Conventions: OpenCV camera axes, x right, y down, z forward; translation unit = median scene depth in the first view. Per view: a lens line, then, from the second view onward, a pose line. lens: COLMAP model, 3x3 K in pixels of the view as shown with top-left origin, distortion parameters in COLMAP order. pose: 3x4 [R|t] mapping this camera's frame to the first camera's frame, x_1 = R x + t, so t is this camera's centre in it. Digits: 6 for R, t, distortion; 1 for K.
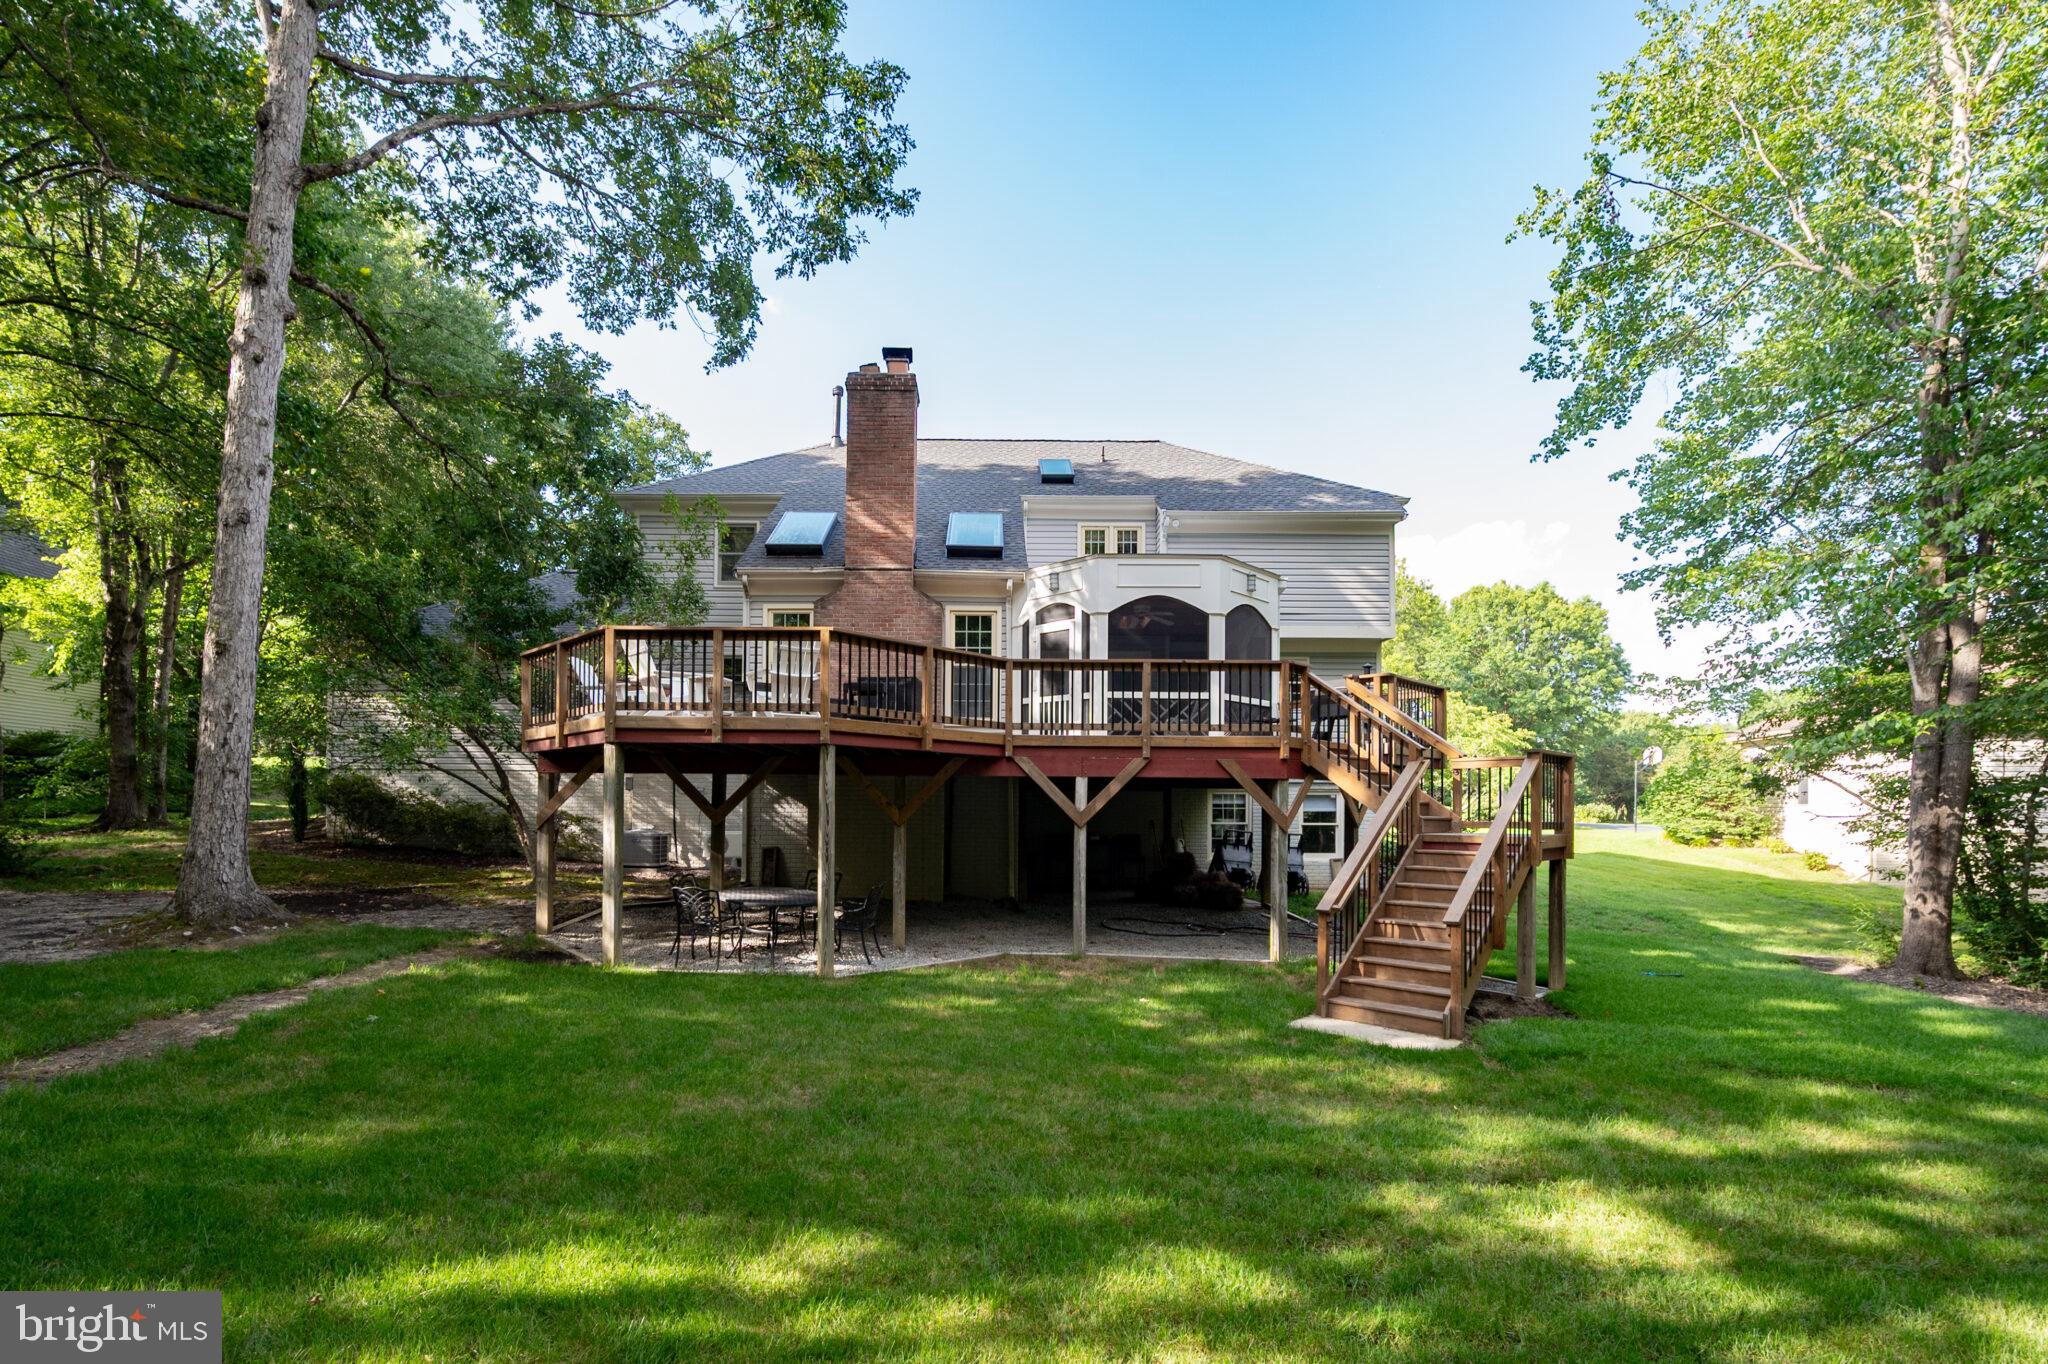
lens RADIAL K [[839.3, 0, 1031.3], [0, 839.3, 694.5], [0, 0, 1]] dist [-0.001221, -0.000269]
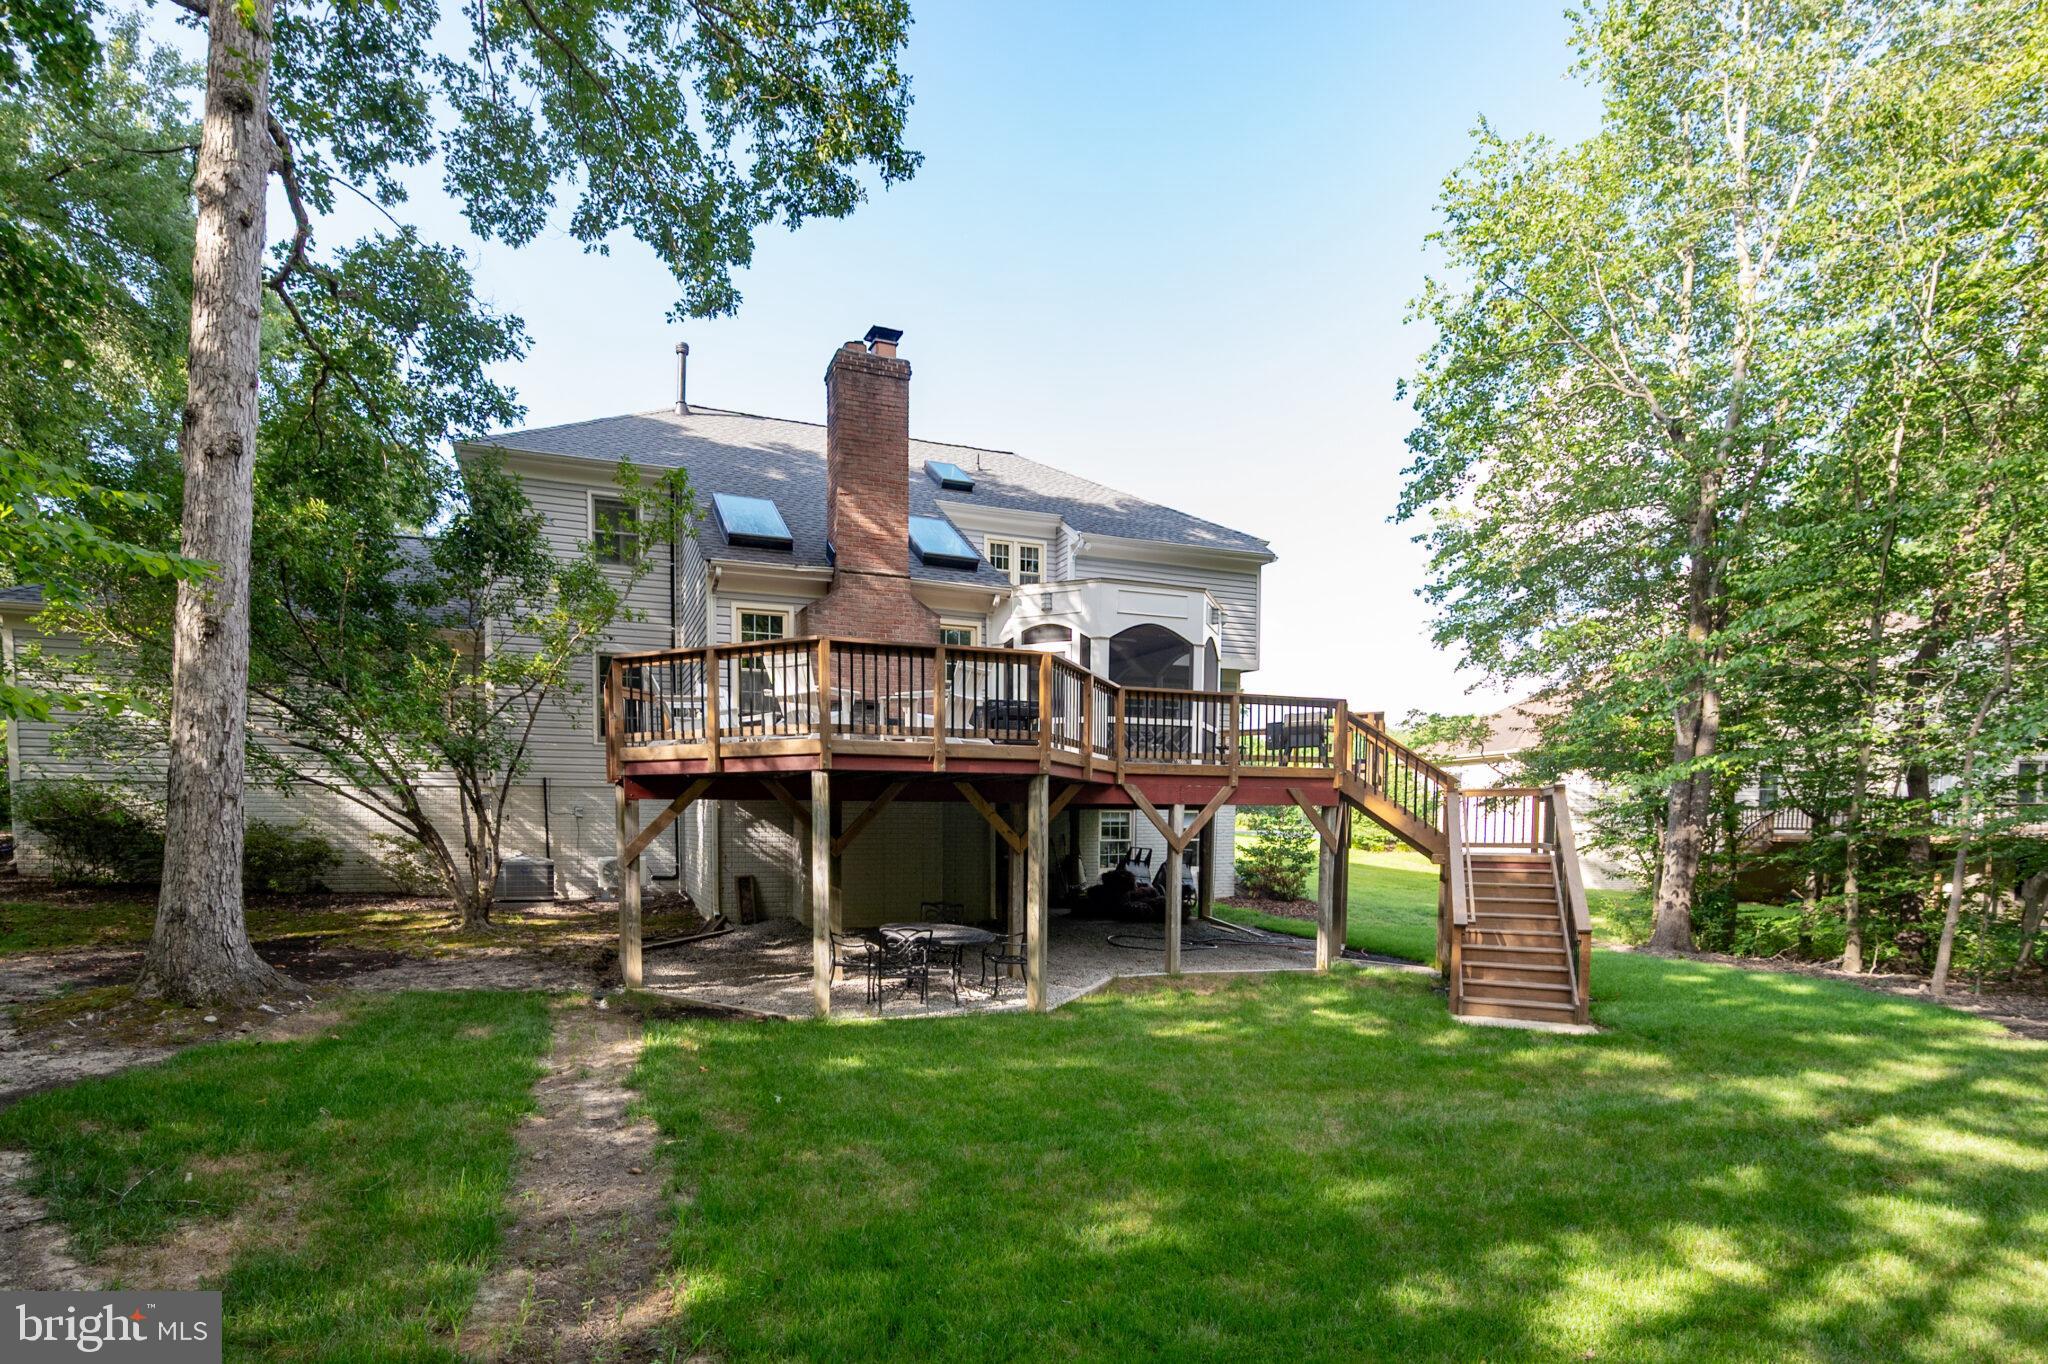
lens RADIAL K [[839.3, 0, 1119.6], [0, 839.3, 765.6], [0, 0, 1]] dist [-0.001221, -0.000269]
pose [[0.949281, 0.018295, 0.313895, -0.200519], [-0.038911, 0.997467, 0.059541, -0.004730], [-0.312011, -0.068735, 0.947589, 0.028827]]
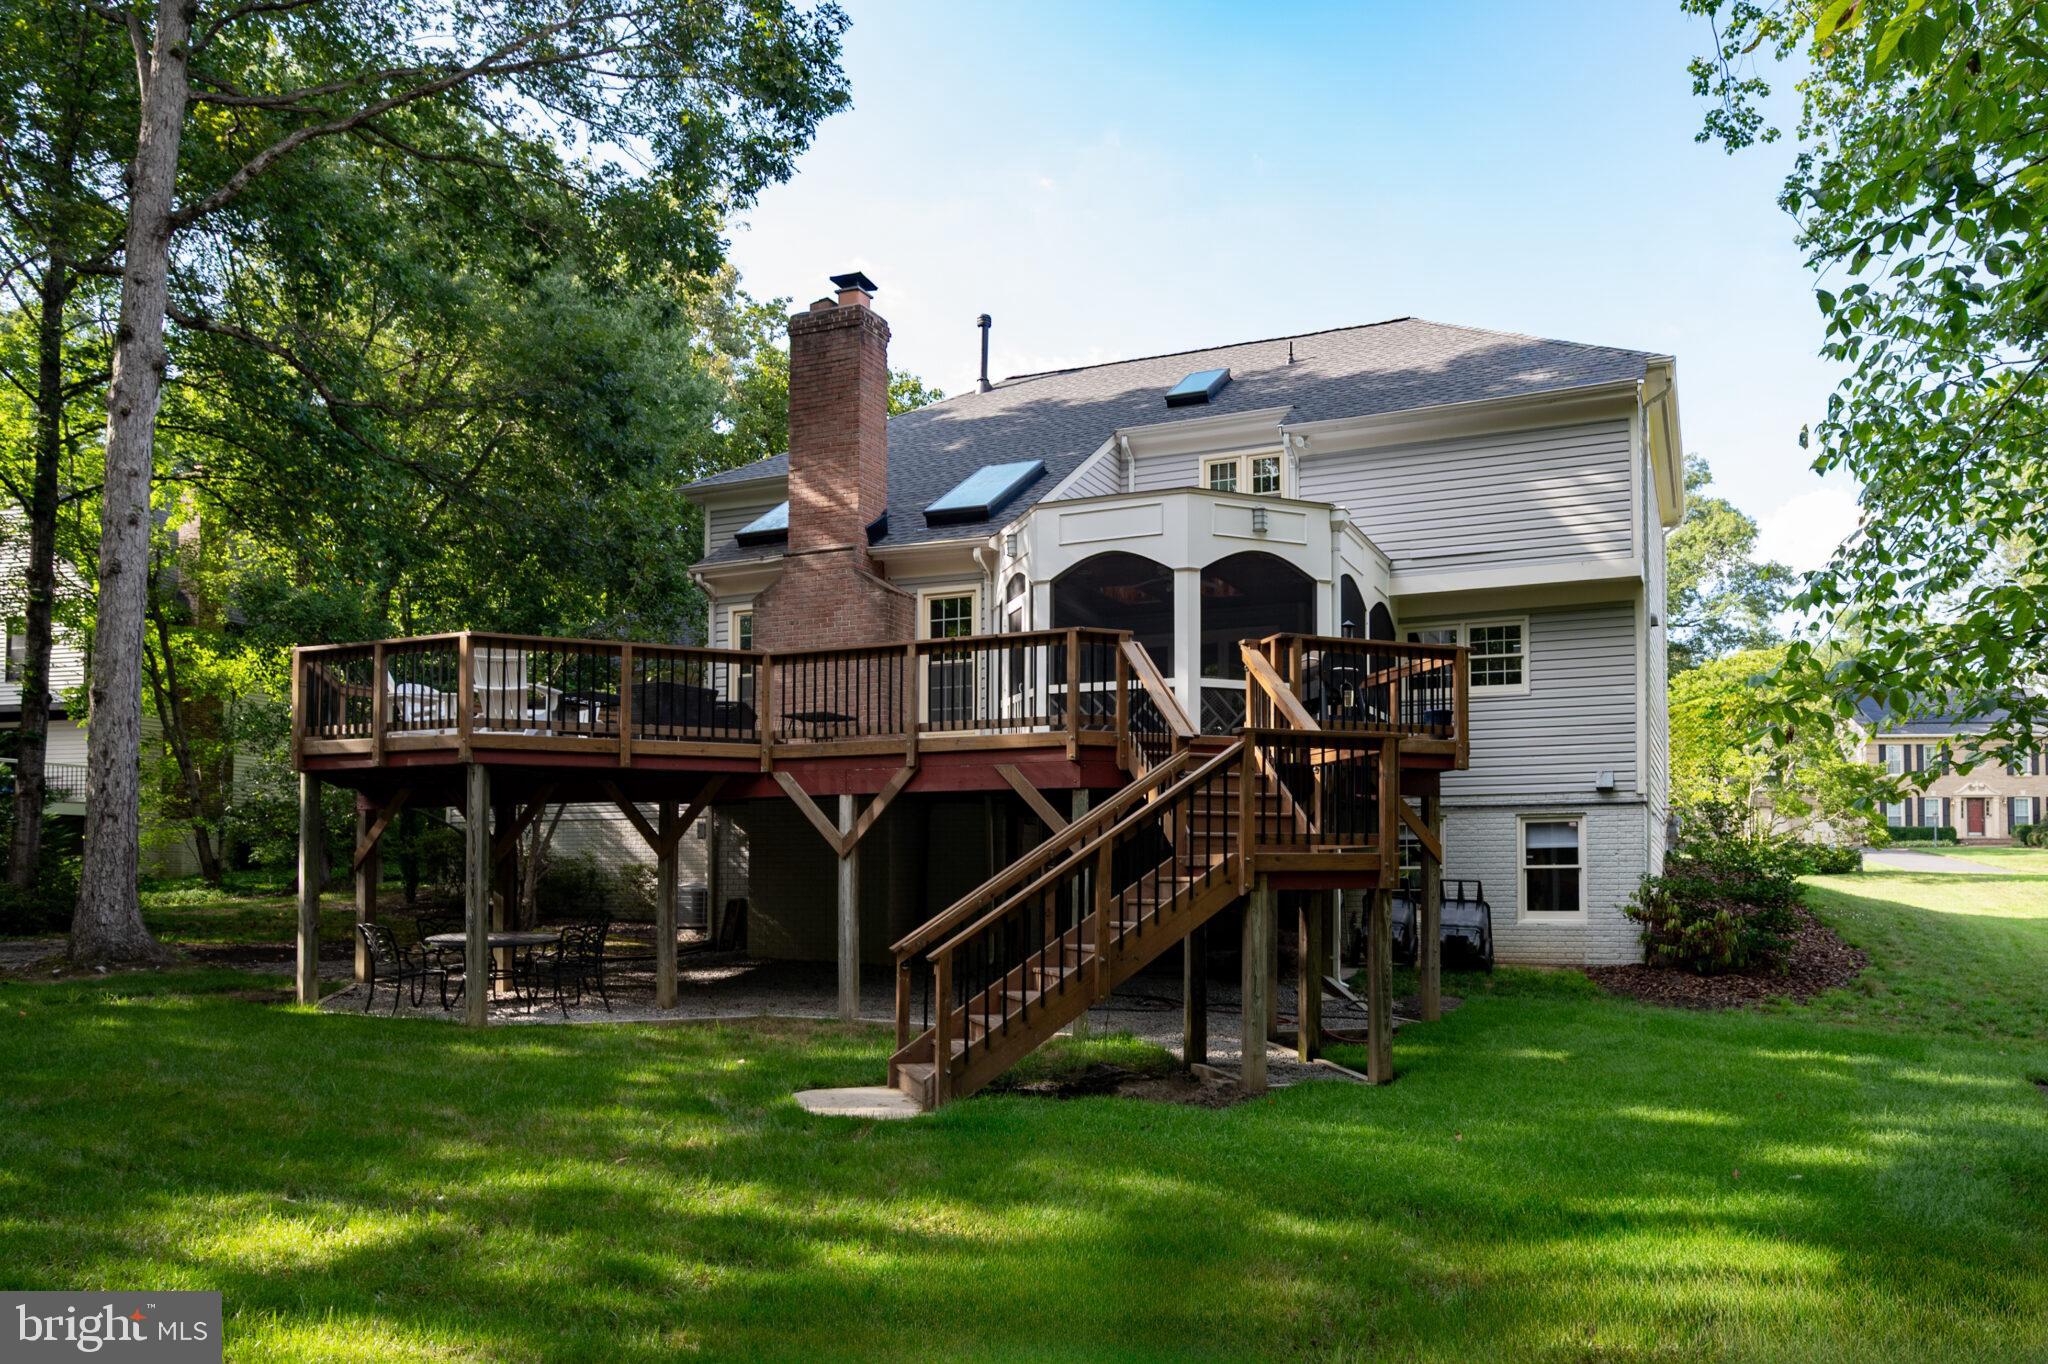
lens RADIAL K [[1155.7, 0, 1027.7], [0, 1155.7, 682.2], [0, 0, 1]] dist [0.006144, -0.000169]
pose [[0.945754, -0.062973, -0.318723, 0.337528], [0.055915, 0.997946, -0.031256, 0.021097], [0.320037, 0.011739, 0.947332, 0.008828]]
